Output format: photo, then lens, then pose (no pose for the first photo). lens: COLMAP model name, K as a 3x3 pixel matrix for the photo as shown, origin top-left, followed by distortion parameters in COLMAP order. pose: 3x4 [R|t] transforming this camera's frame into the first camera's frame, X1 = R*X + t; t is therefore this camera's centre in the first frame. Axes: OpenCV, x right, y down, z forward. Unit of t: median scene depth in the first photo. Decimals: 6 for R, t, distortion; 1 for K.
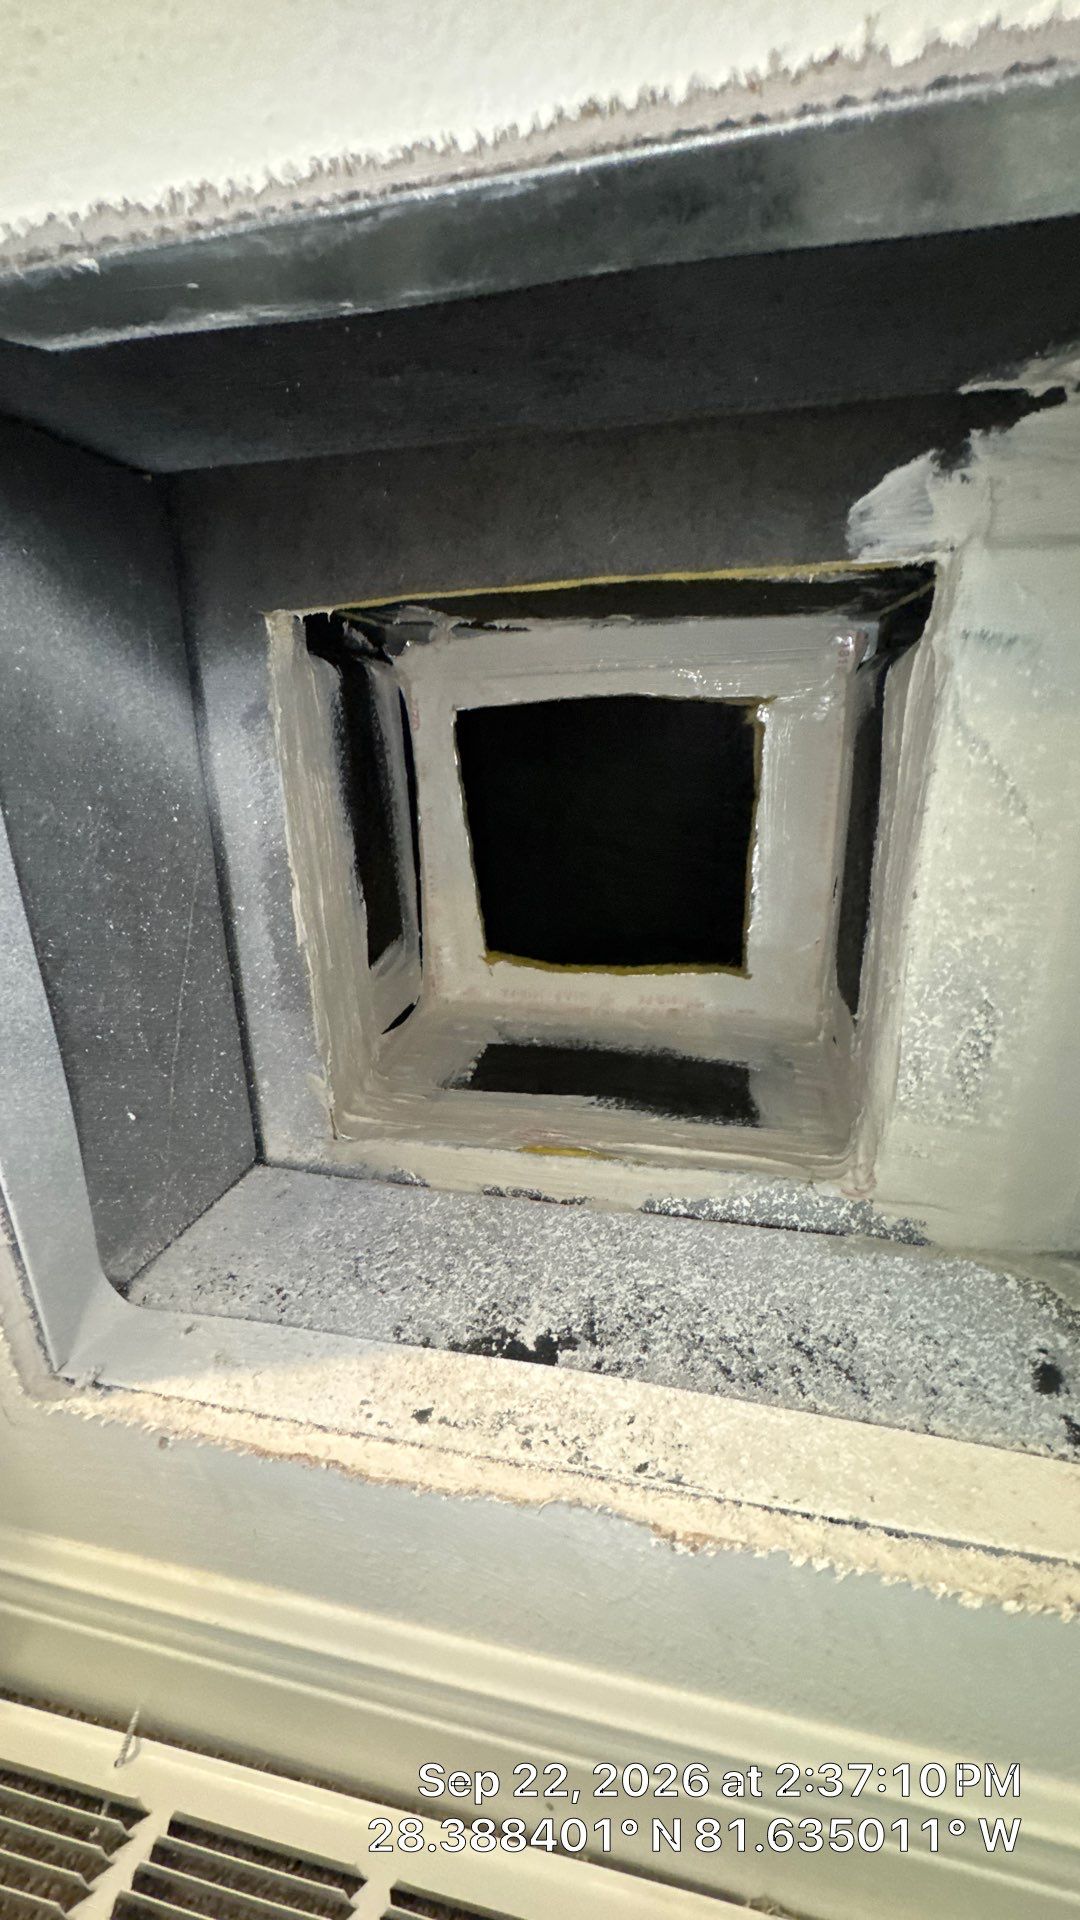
lens RADIAL K [[789.3, 0, 538.2], [0, 789.3, 960.5], [0, 0, 1]] dist [-0.000785, -0.000117]
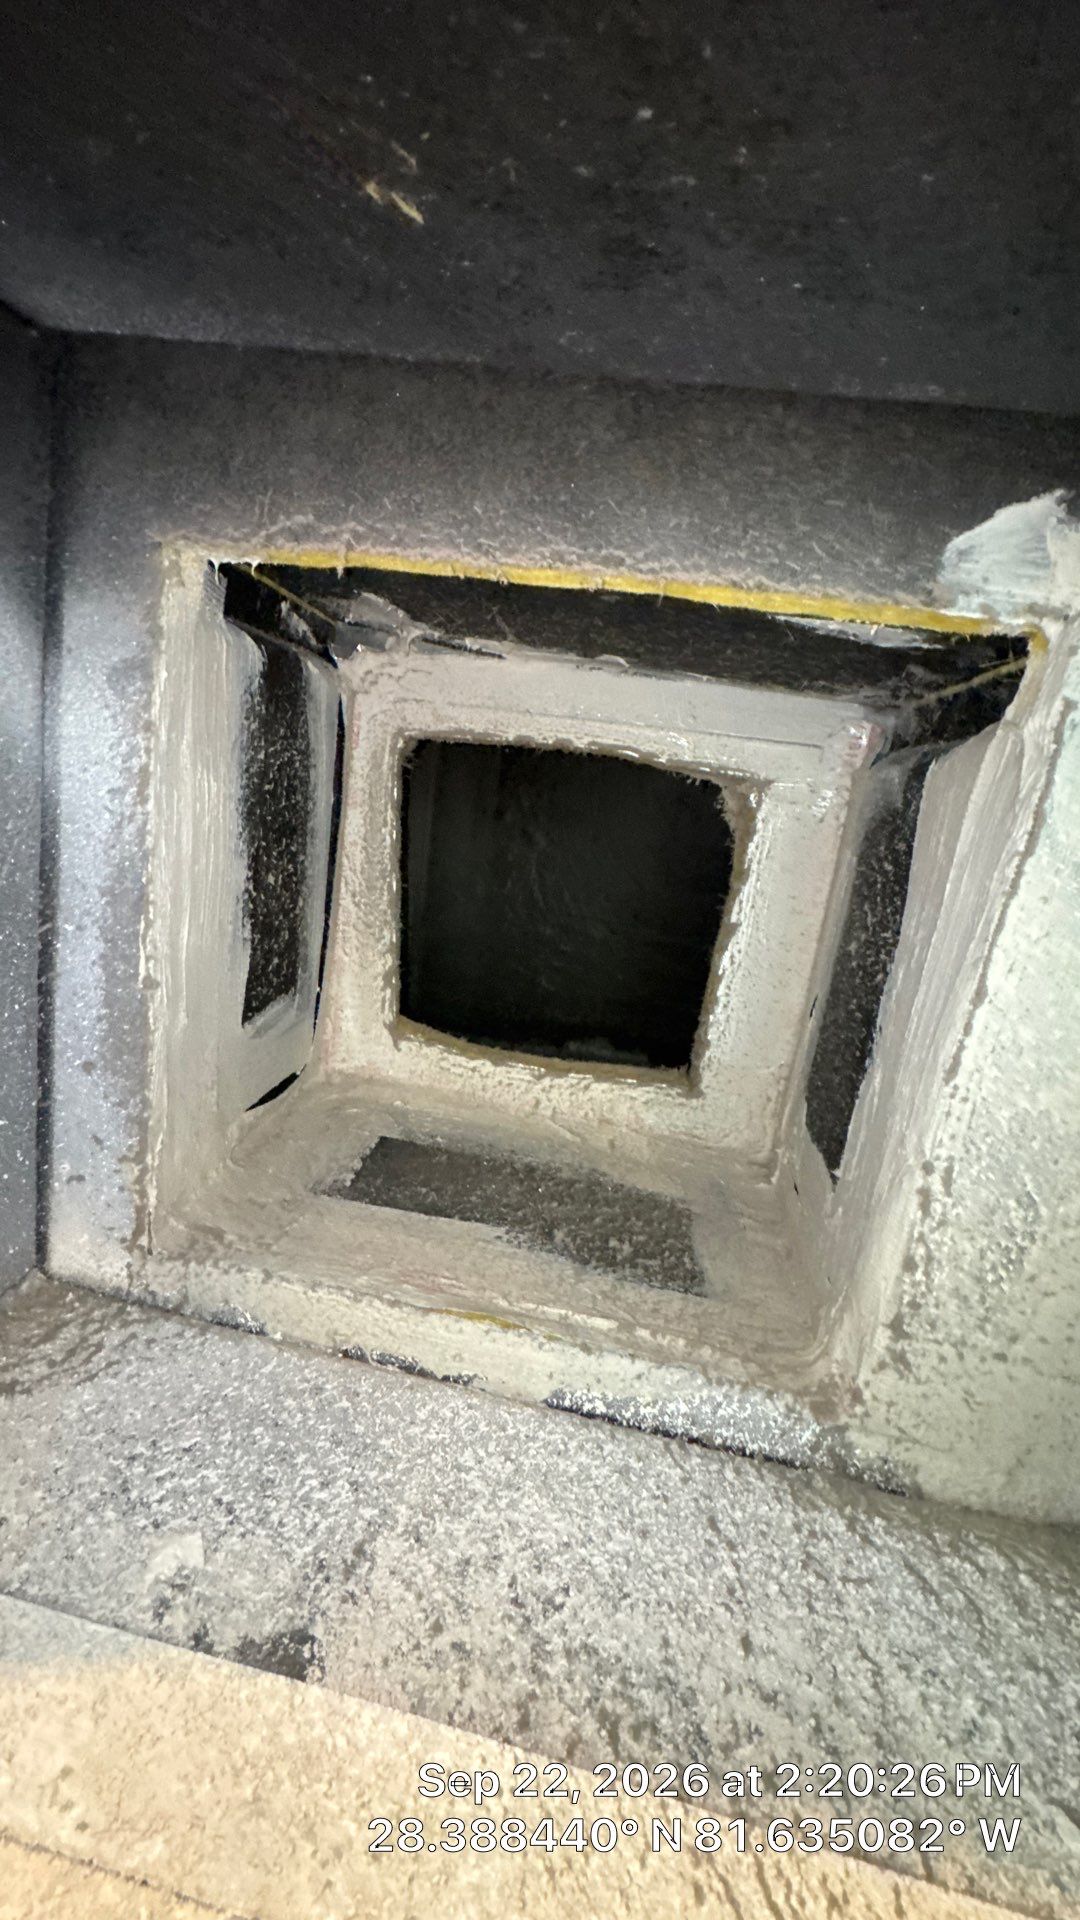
lens RADIAL K [[789.3, 0, 539.9], [0, 789.3, 962.6], [0, 0, 1]] dist [-0.000785, -0.000117]
pose [[0.984056, 0.148113, 0.098472, -0.012080], [-0.139648, 0.986288, -0.087950, -0.031335], [-0.110148, 0.072797, 0.991246, 0.232803]]
